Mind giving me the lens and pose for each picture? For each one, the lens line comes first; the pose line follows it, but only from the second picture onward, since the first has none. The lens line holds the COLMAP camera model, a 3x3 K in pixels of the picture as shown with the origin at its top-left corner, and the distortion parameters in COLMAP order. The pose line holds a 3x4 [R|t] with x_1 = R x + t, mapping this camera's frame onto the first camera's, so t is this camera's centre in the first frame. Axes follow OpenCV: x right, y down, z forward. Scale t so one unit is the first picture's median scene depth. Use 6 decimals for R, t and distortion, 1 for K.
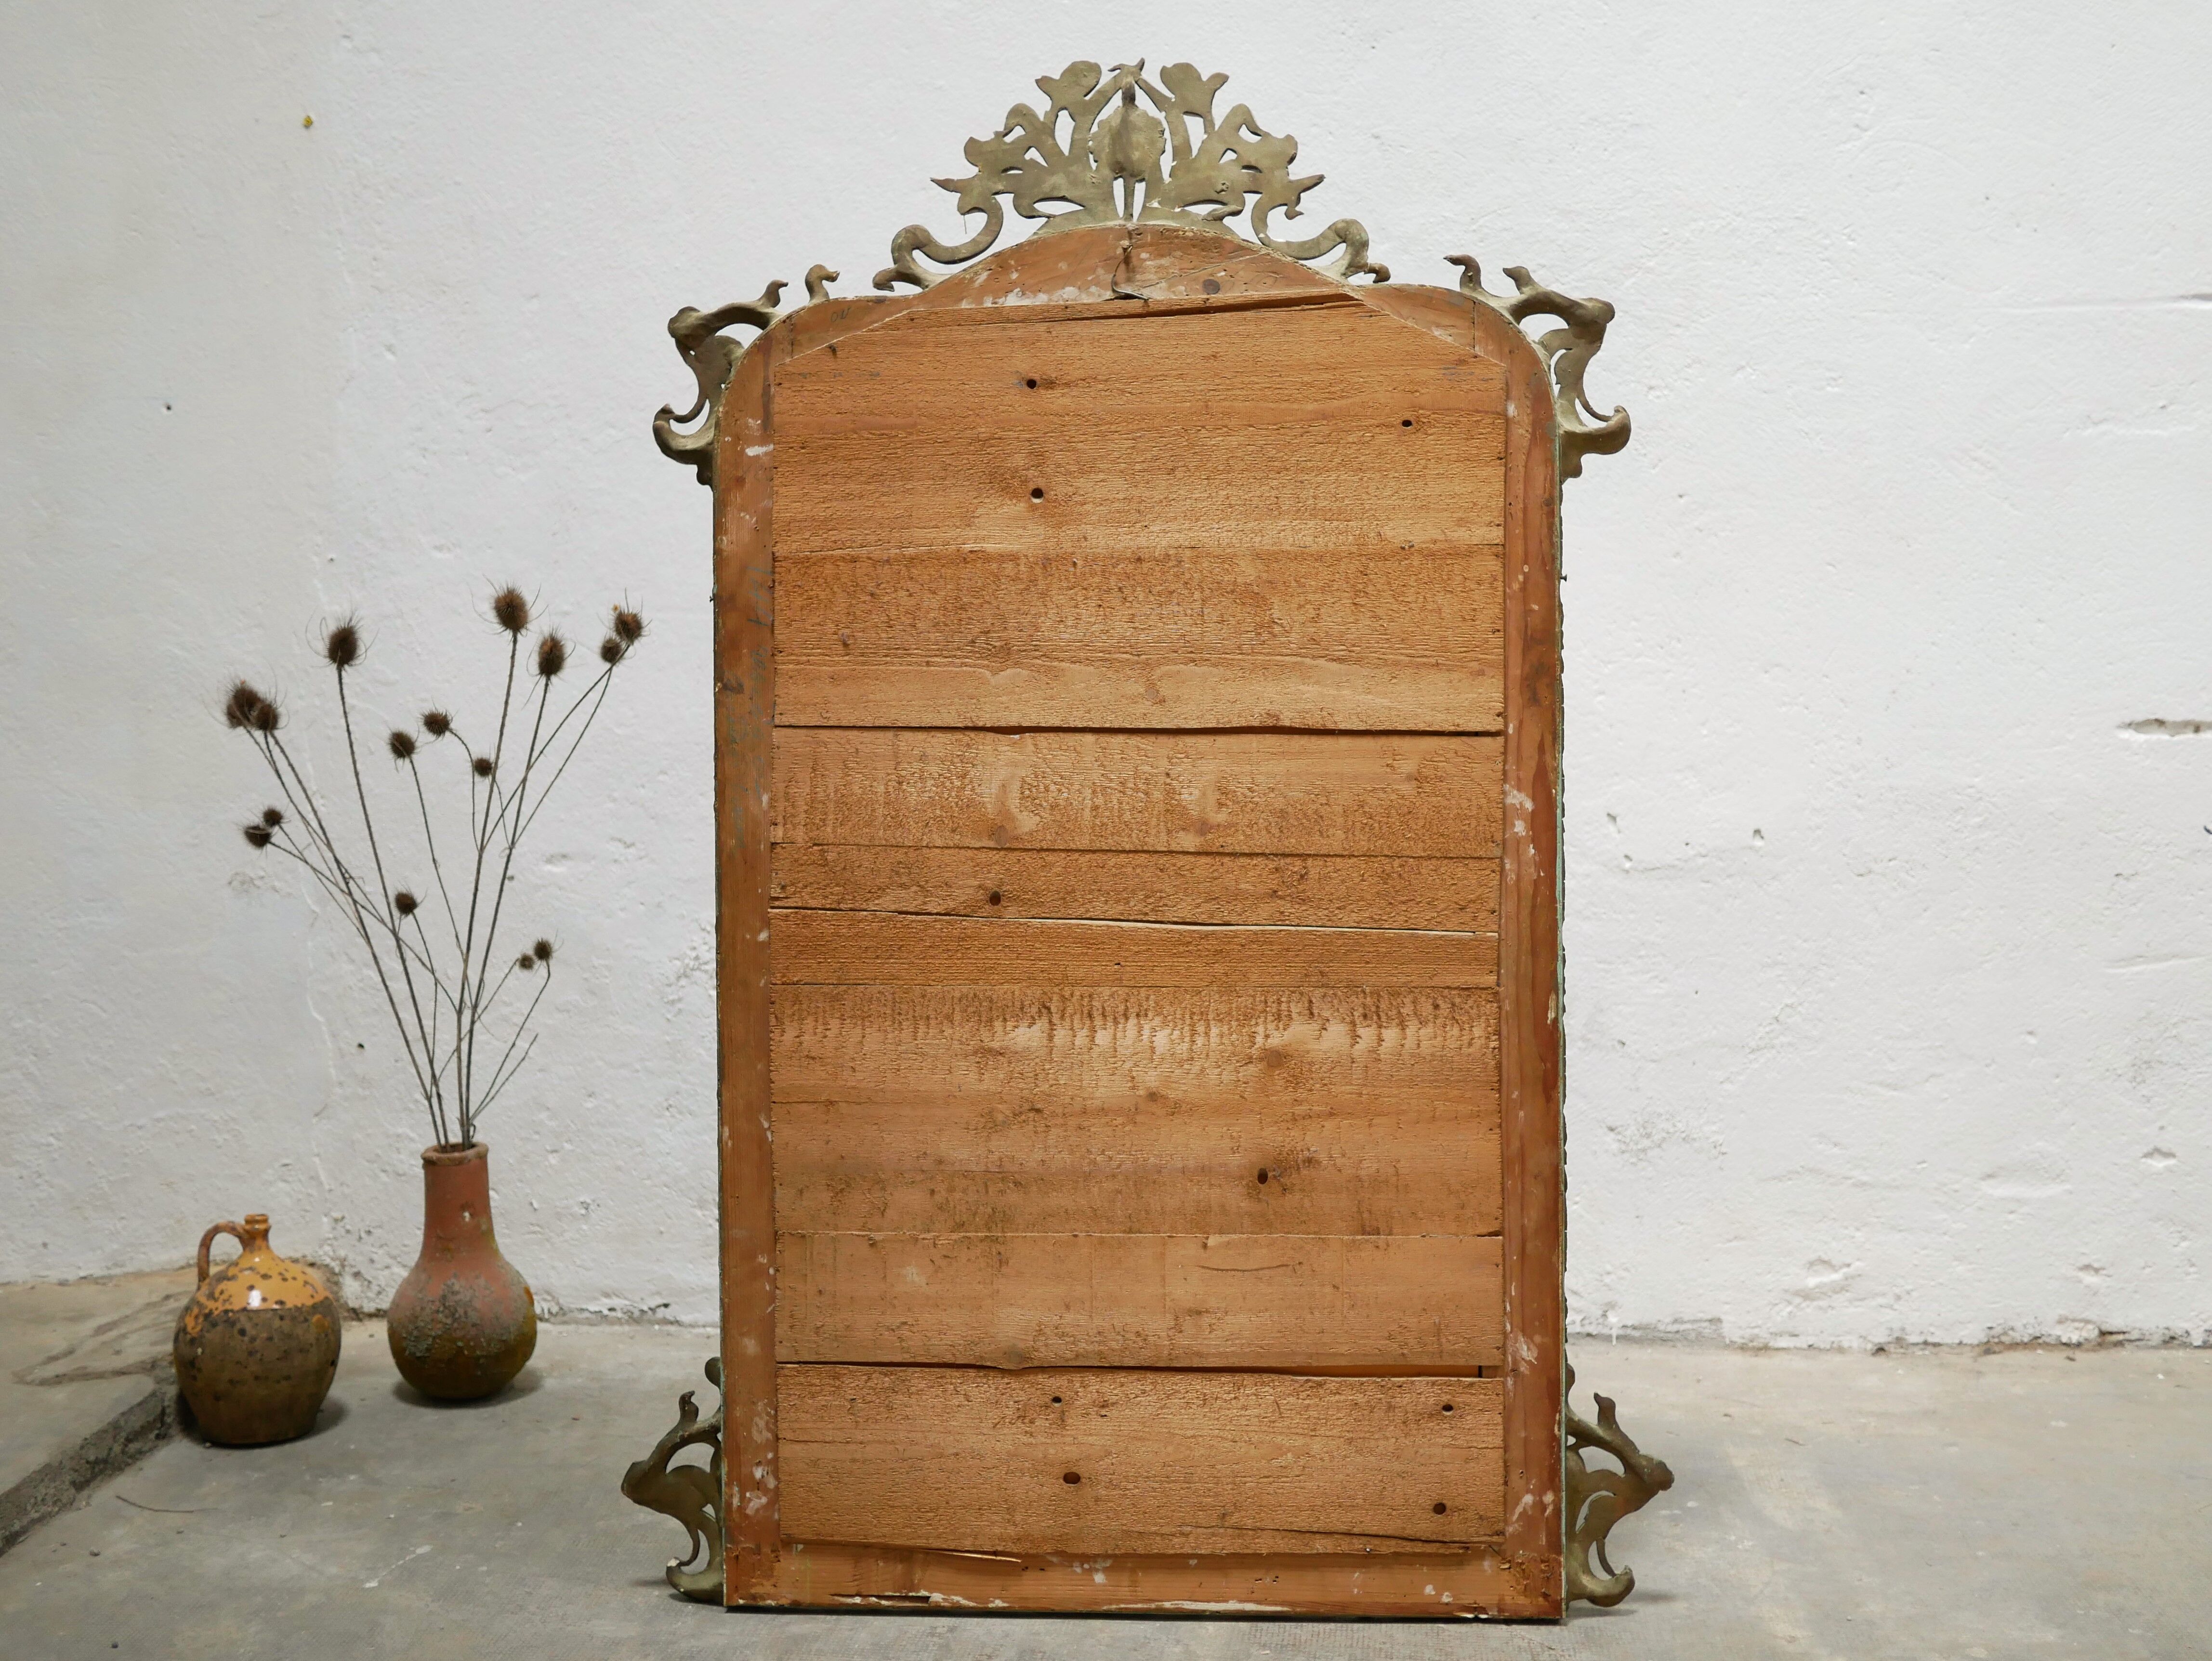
lens RADIAL K [[2479.8, 0, 1111.3], [0, 2479.8, 862.5], [0, 0, 1]] dist [-0.023001, 0.000000]
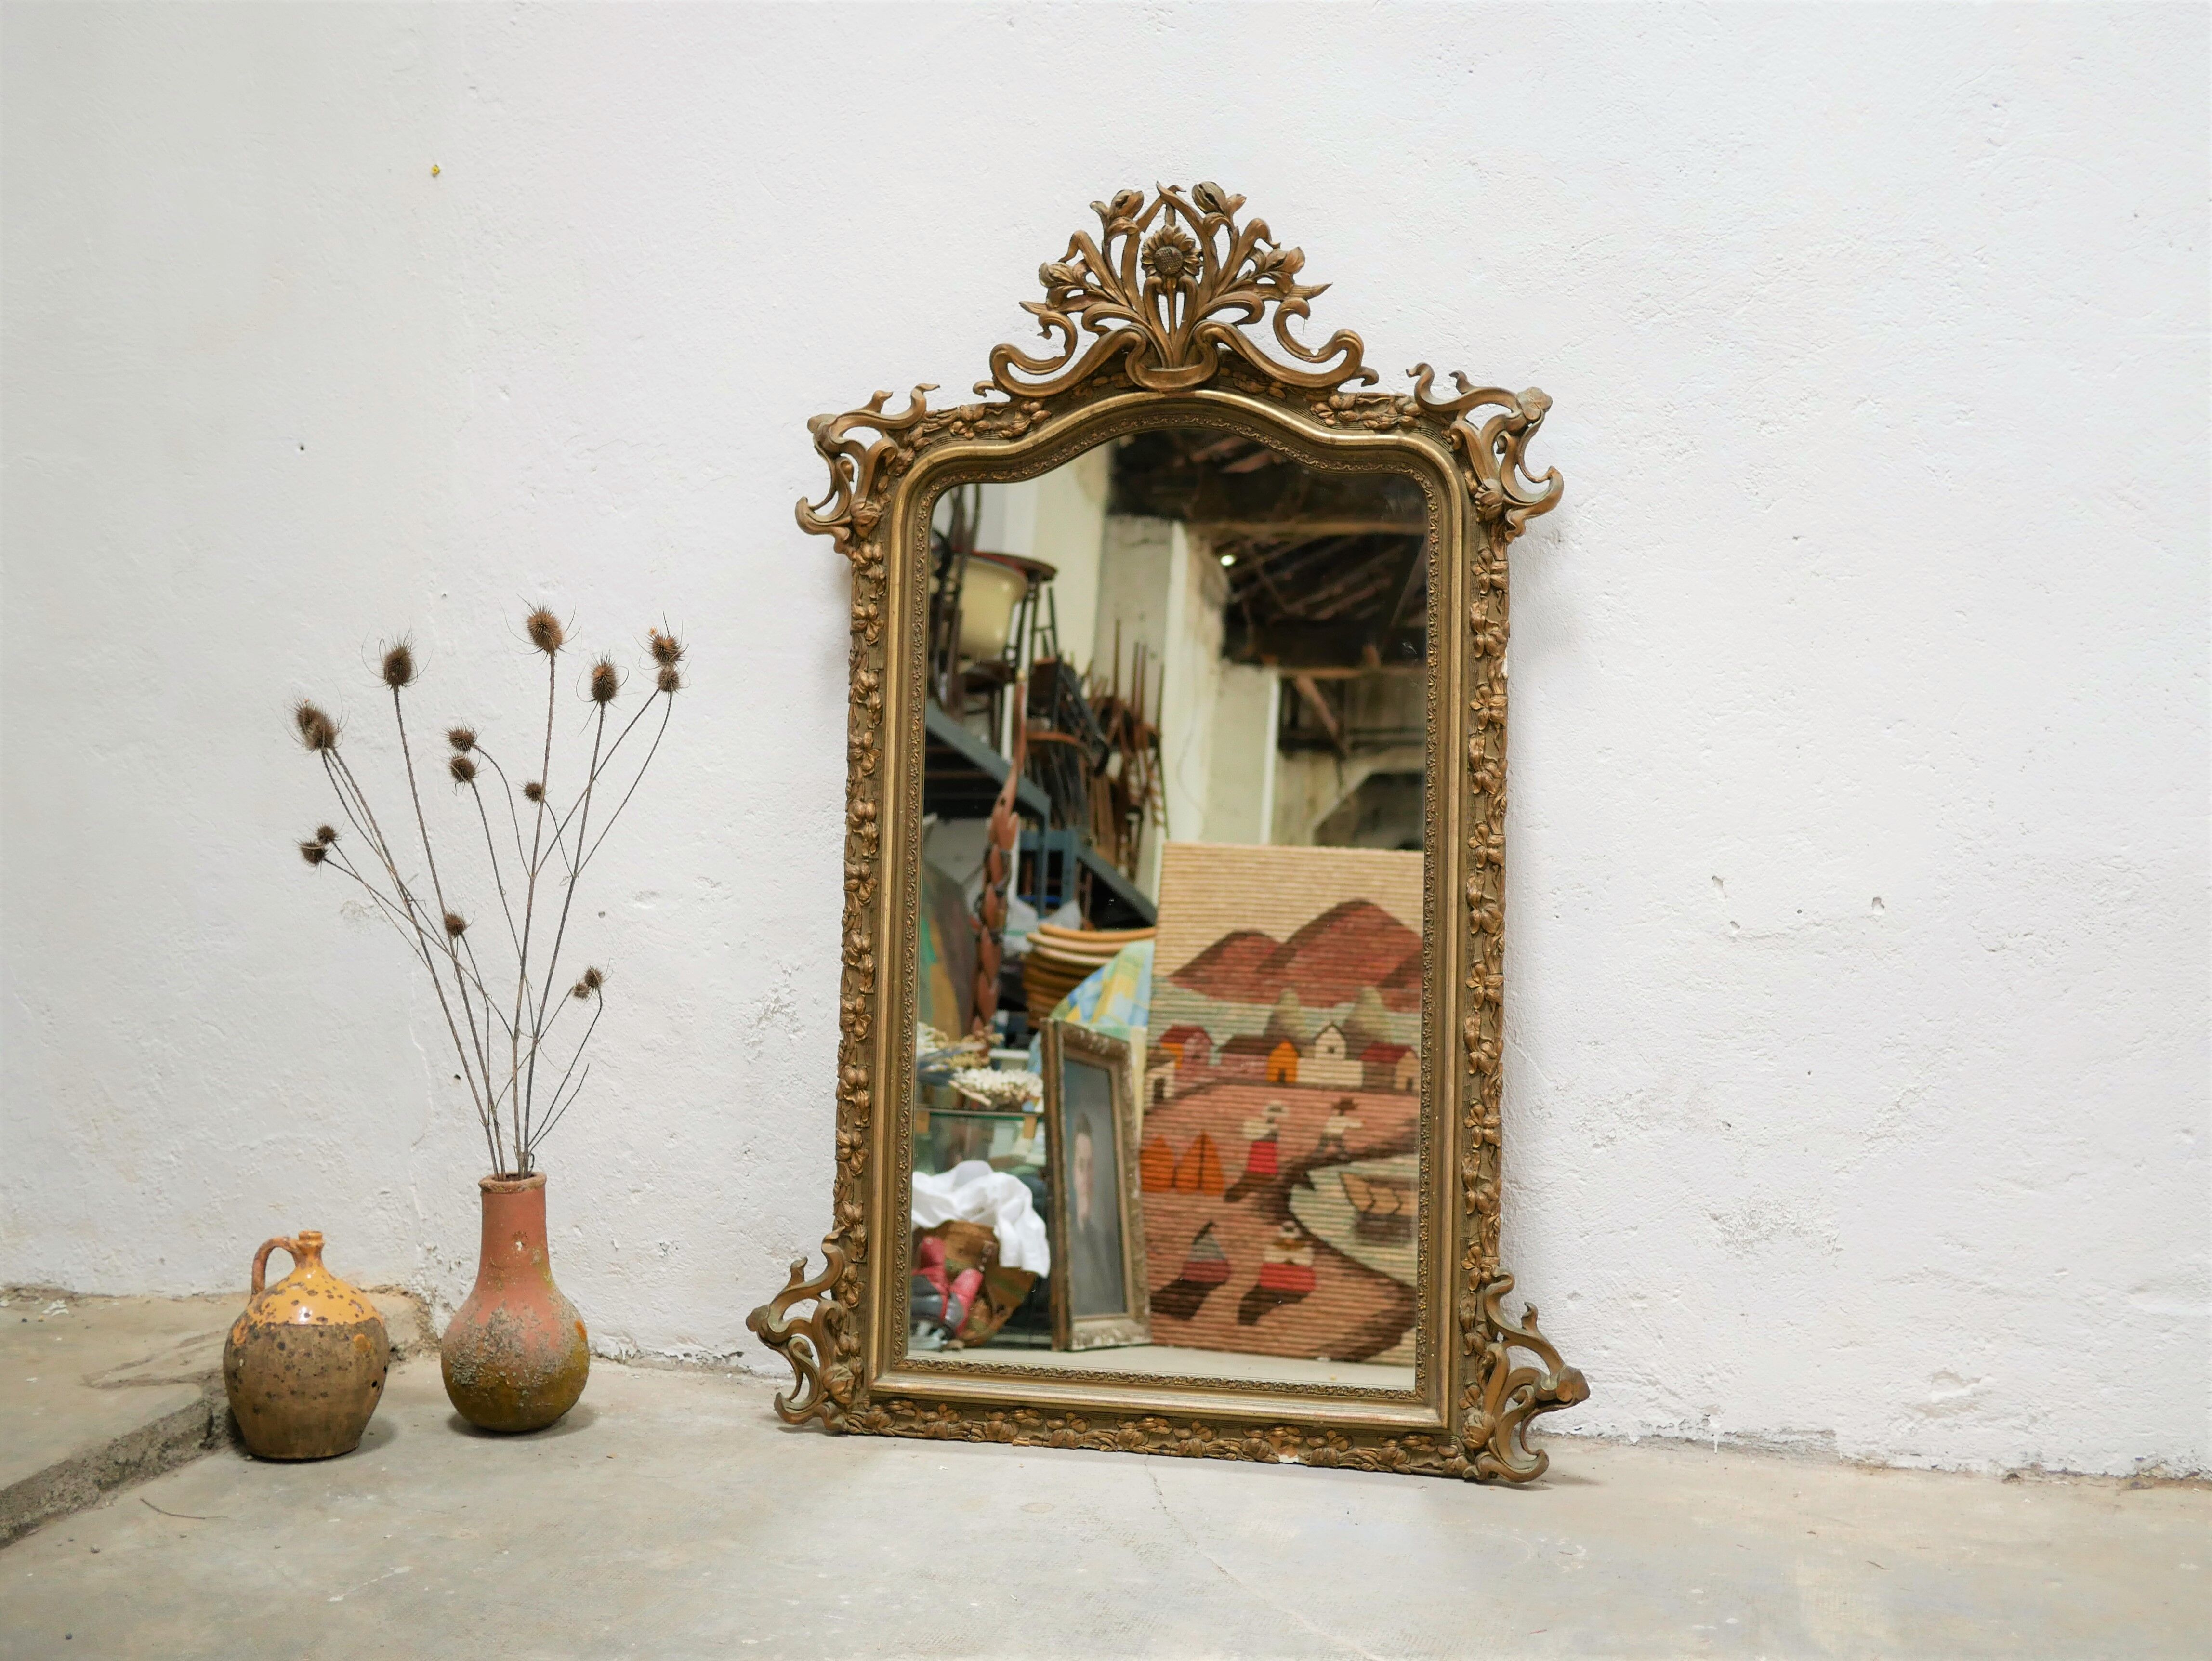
lens RADIAL K [[2479.8, 0, 1110.9], [0, 2479.8, 857.0], [0, 0, 1]] dist [-0.023001, 0.000000]
pose [[0.987242, 0.026171, -0.157061, 0.122141], [-0.034250, 0.998214, -0.048955, 0.026369], [0.155499, 0.053710, 0.986375, 0.044156]]
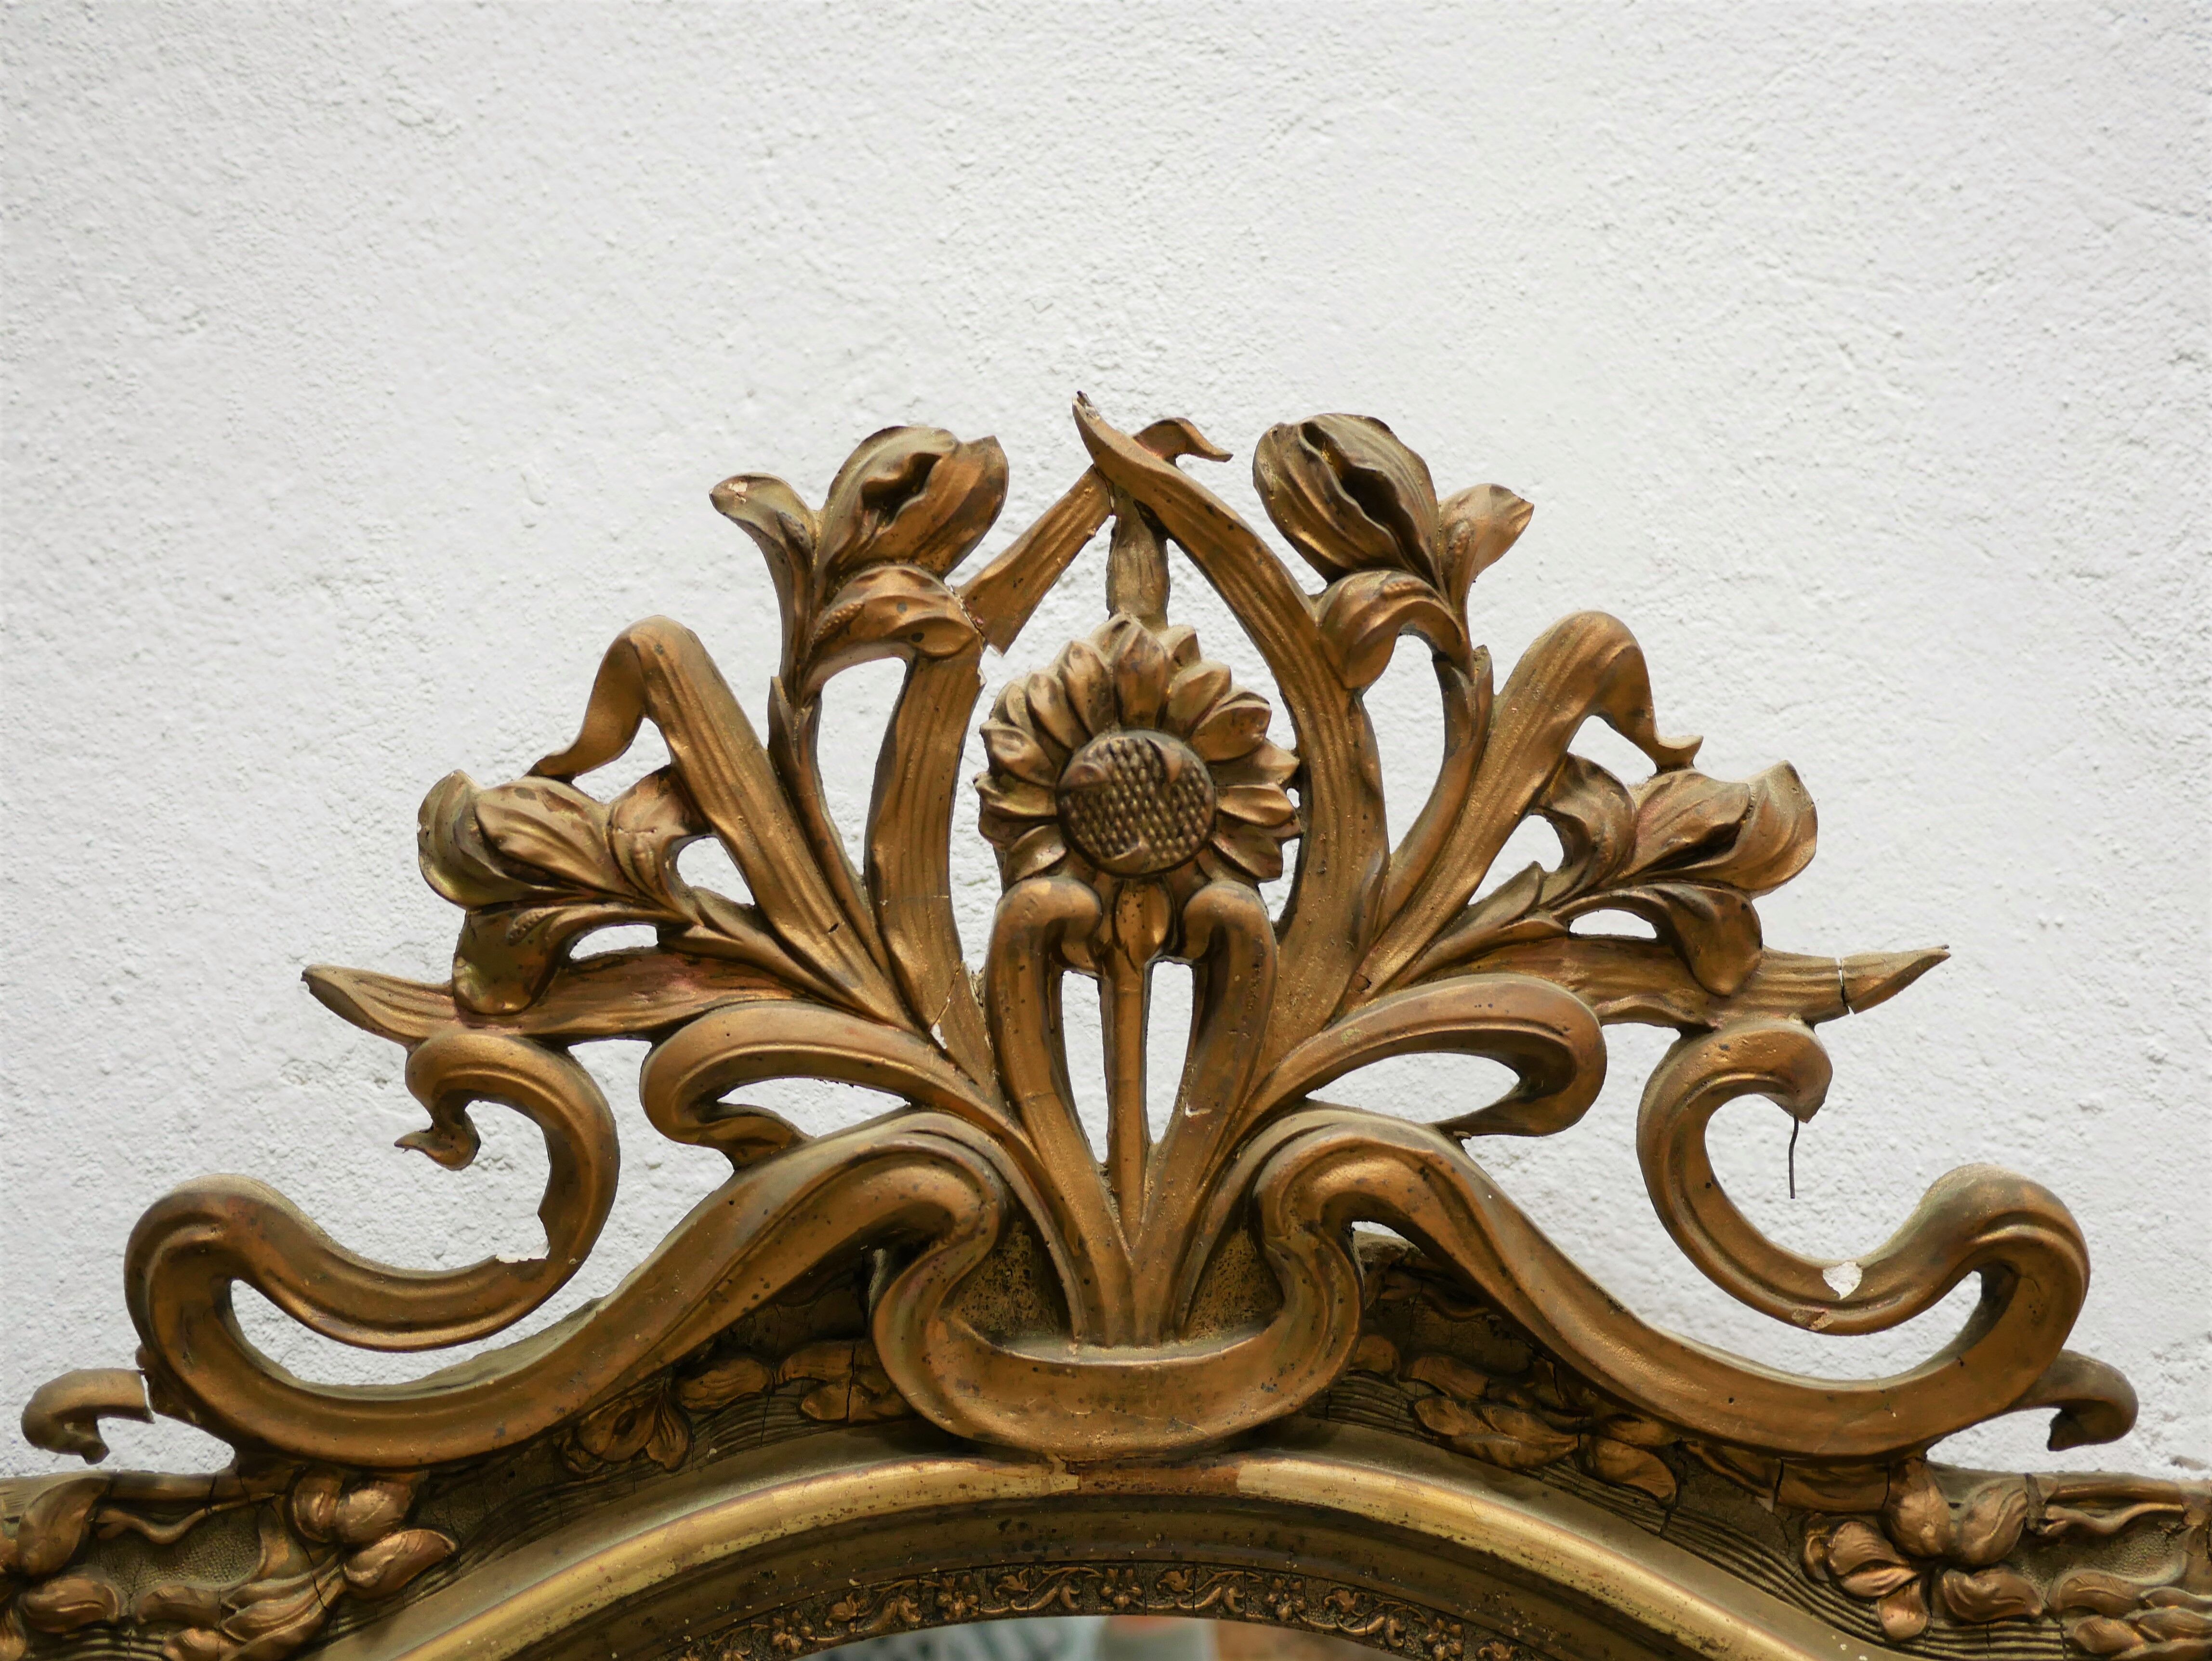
lens RADIAL K [[2479.8, 0, 1102.5], [0, 2479.8, 821.7], [0, 0, 1]] dist [-0.023001, 0.000000]
pose [[0.994827, 0.033036, 0.096062, -0.028916], [-0.010699, 0.974458, -0.224317, -0.204298], [-0.101019, 0.222129, 0.969770, 0.787871]]
